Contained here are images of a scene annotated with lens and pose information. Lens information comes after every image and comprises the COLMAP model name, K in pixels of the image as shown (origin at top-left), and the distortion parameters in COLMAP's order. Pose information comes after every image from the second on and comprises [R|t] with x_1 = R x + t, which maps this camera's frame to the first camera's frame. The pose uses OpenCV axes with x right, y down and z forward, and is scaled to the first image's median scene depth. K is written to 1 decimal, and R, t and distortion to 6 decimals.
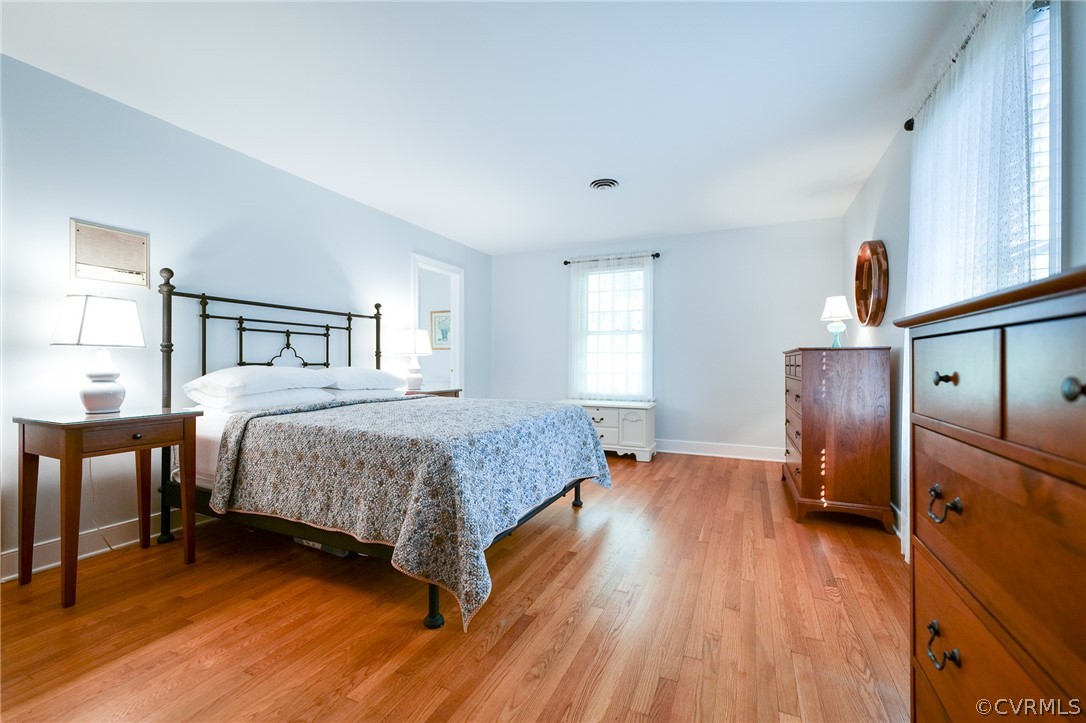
lens RADIAL K [[453.1, 0, 543.0], [0, 453.1, 361.5], [0, 0, 1]] dist [0.051515, 0.000018]
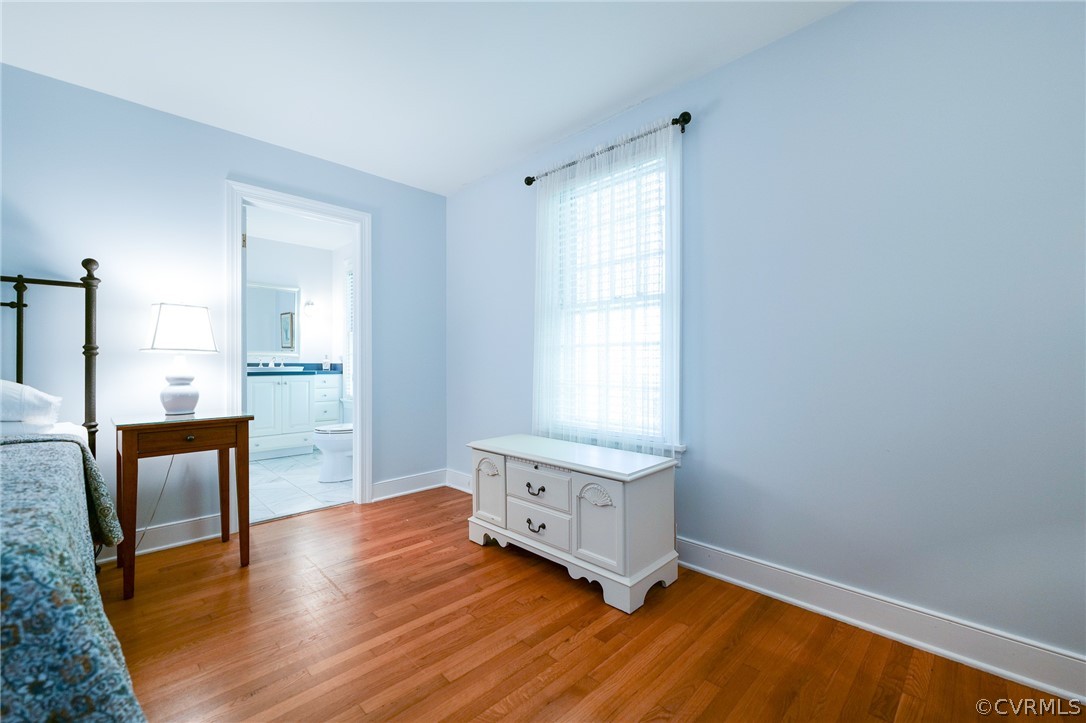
lens RADIAL K [[435.3, 0, 543.0], [0, 435.3, 361.5], [0, 0, 1]] dist [0.001141, 0.000154]
pose [[0.936099, -0.008156, -0.351643, 0.261843], [0.006636, 0.999963, -0.005527, 0.002489], [0.351675, 0.002840, 0.936118, 0.546460]]
